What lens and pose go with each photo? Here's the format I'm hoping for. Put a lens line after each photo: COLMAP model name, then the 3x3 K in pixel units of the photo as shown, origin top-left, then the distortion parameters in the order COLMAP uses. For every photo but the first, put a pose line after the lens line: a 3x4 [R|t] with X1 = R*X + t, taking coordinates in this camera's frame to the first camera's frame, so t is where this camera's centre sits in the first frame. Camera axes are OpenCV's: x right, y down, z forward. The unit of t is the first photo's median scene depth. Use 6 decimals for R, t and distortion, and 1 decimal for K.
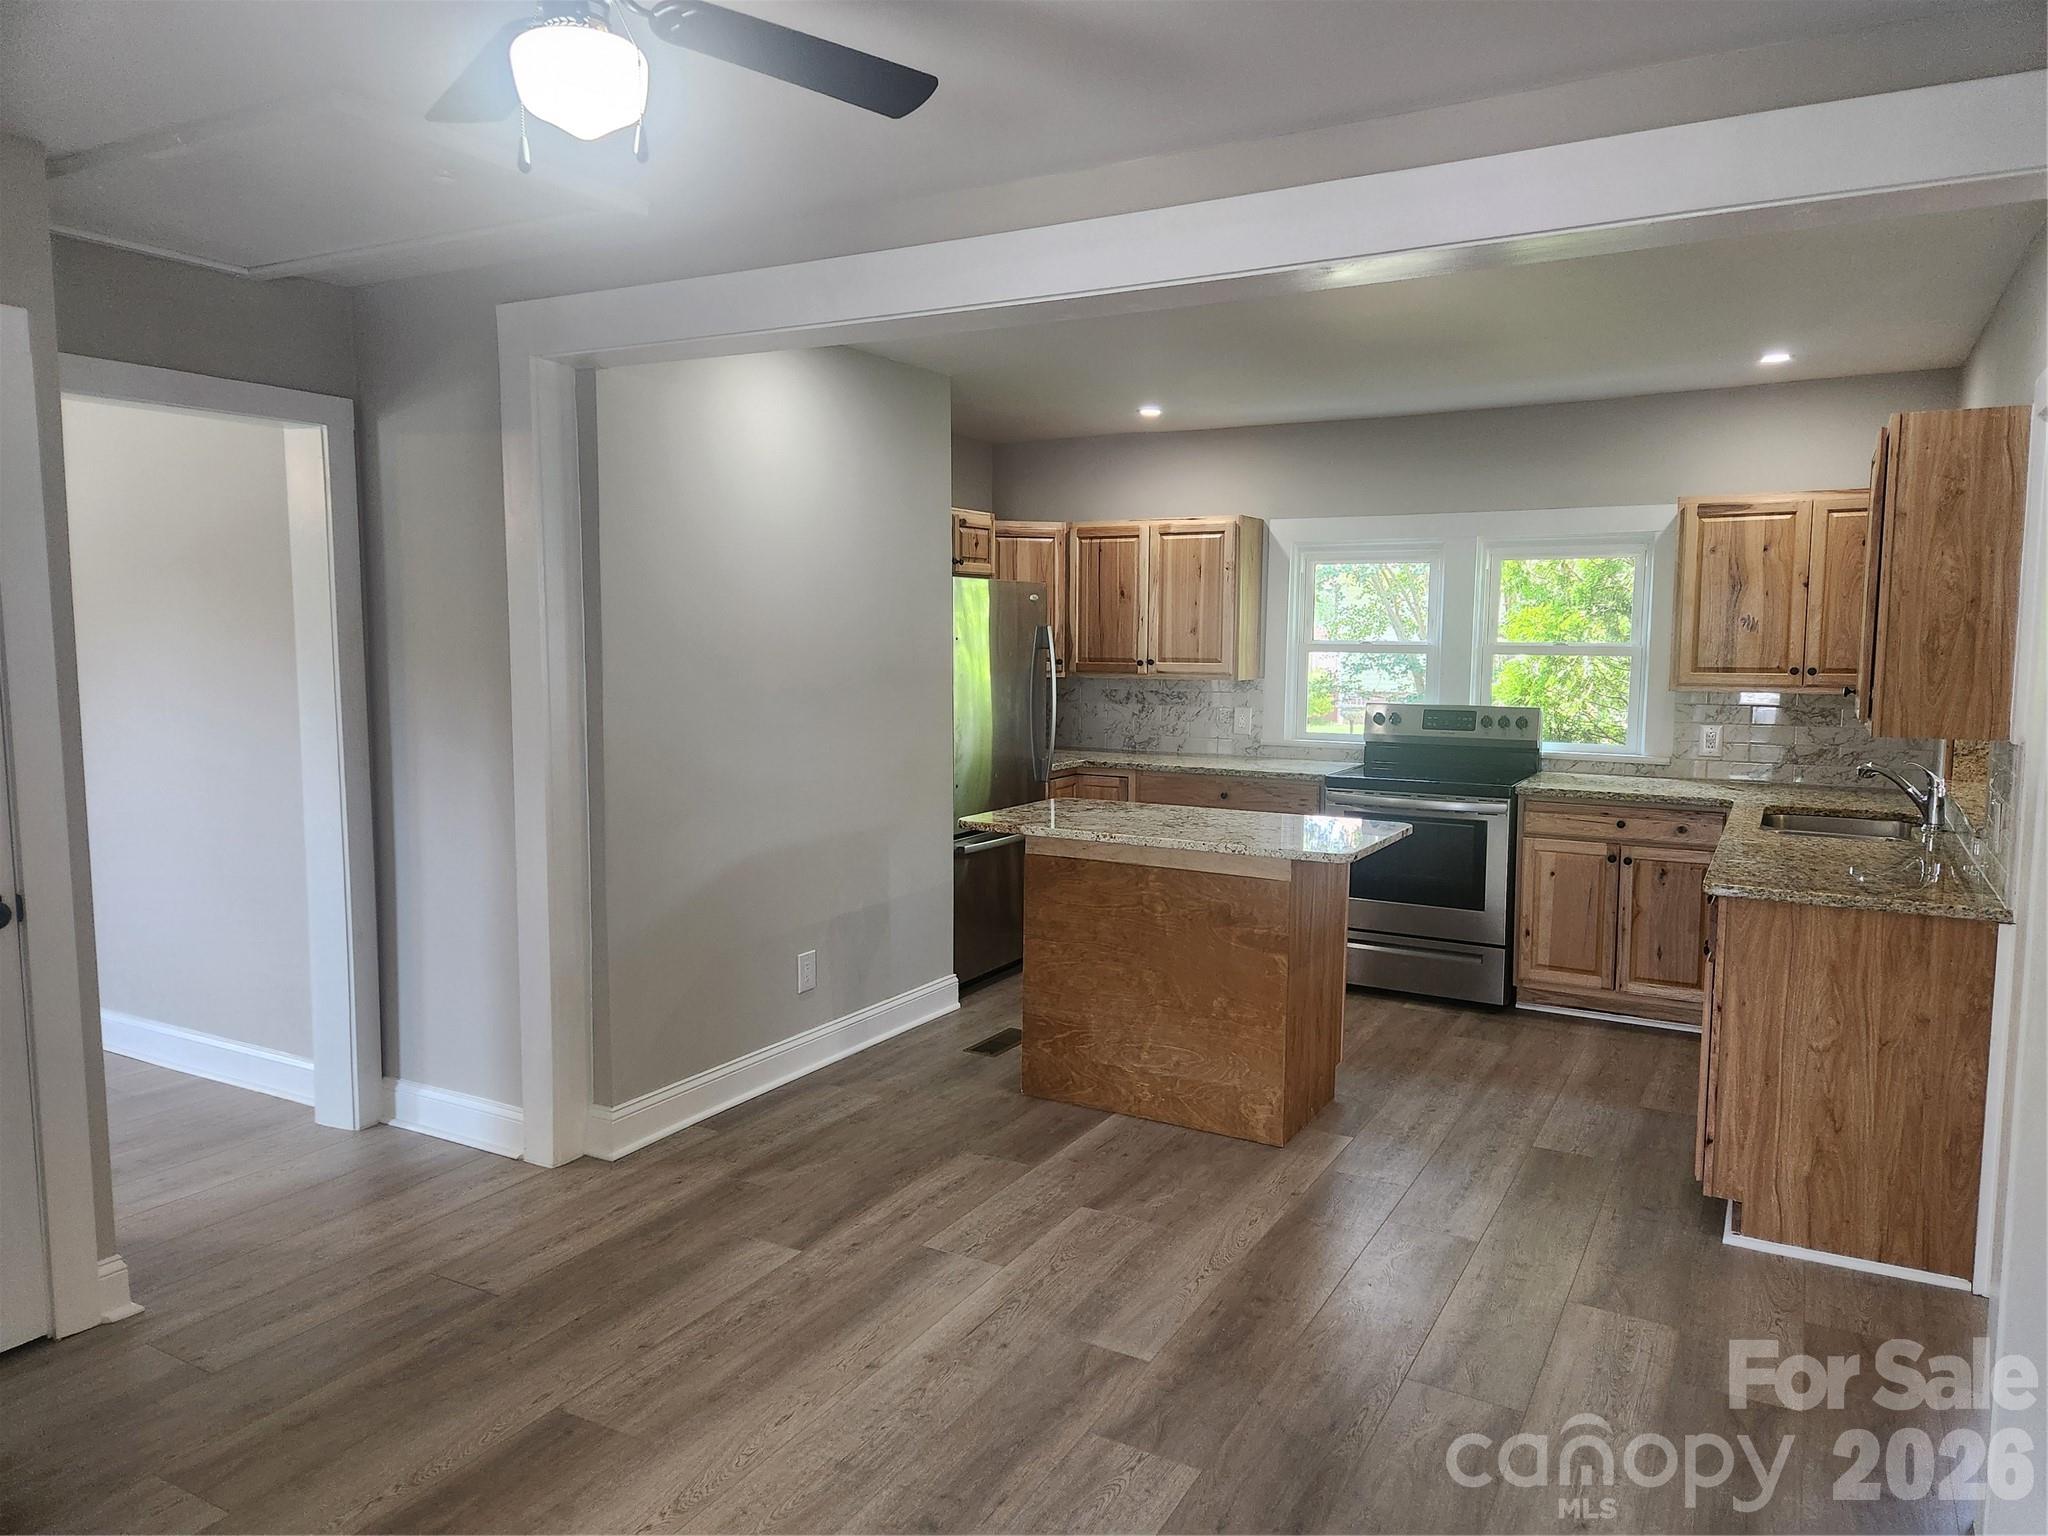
lens RADIAL K [[1384.0, 0, 1045.6], [0, 1384.0, 763.6], [0, 0, 1]] dist [0.082075, -0.078161]
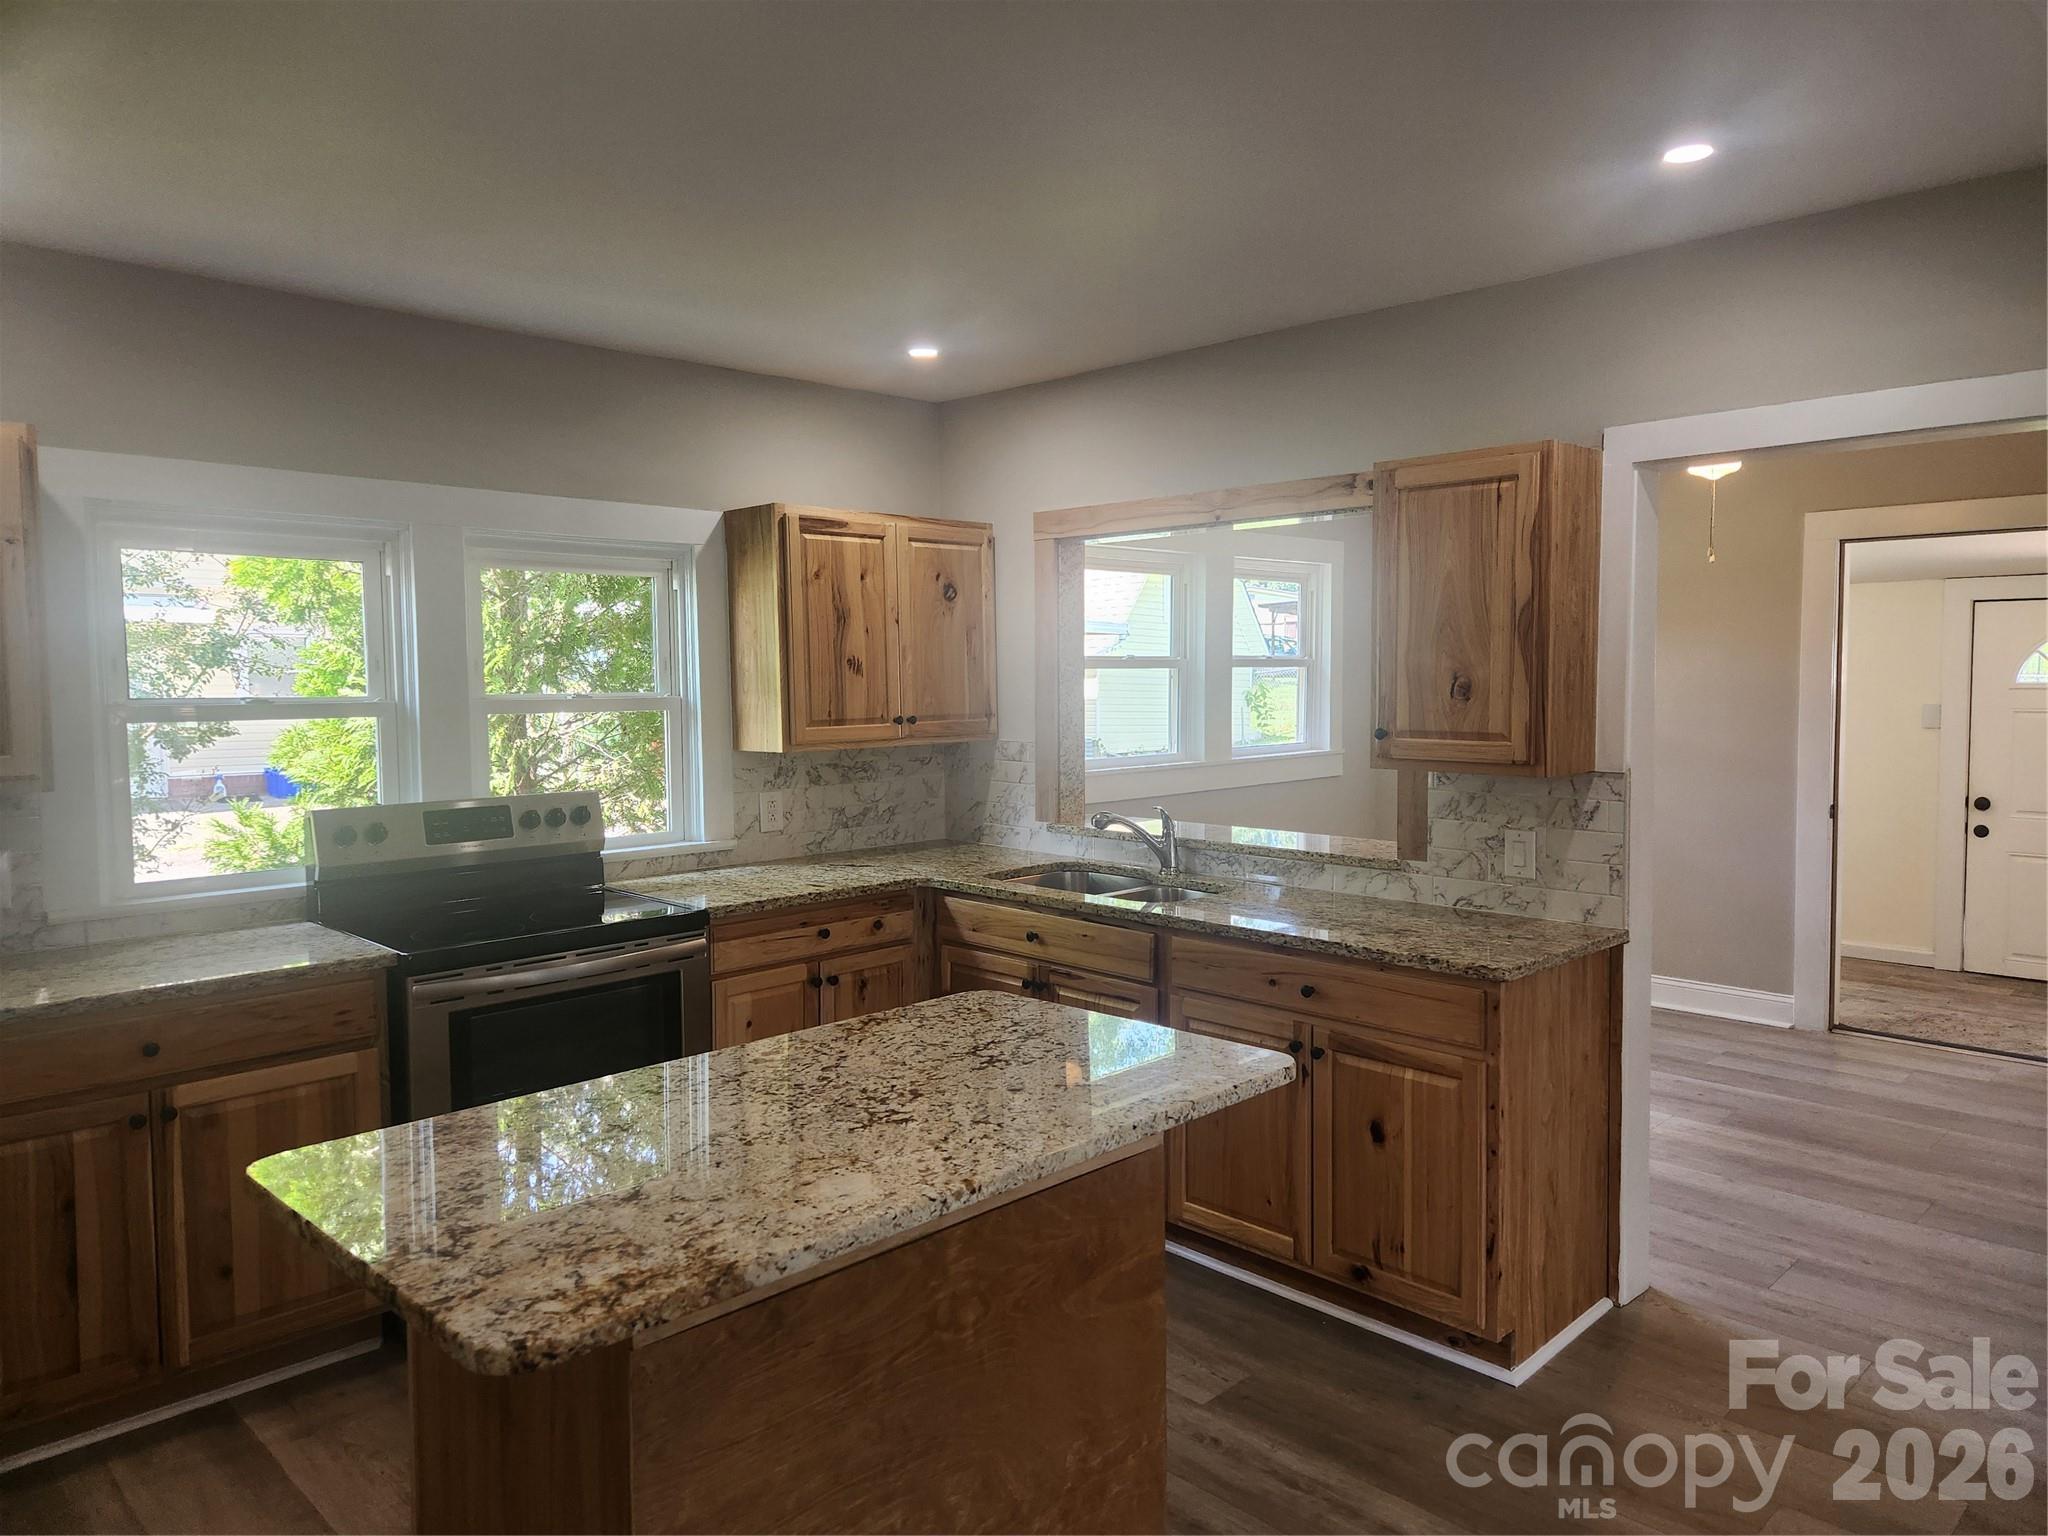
lens RADIAL K [[1384.0, 0, 1045.6], [0, 1384.0, 763.6], [0, 0, 1]] dist [0.082075, -0.078161]
pose [[0.270132, -0.075864, 0.959830, -0.259705], [0.102528, 0.993489, 0.049670, -0.070951], [-0.957349, 0.084992, 0.276152, 0.668187]]
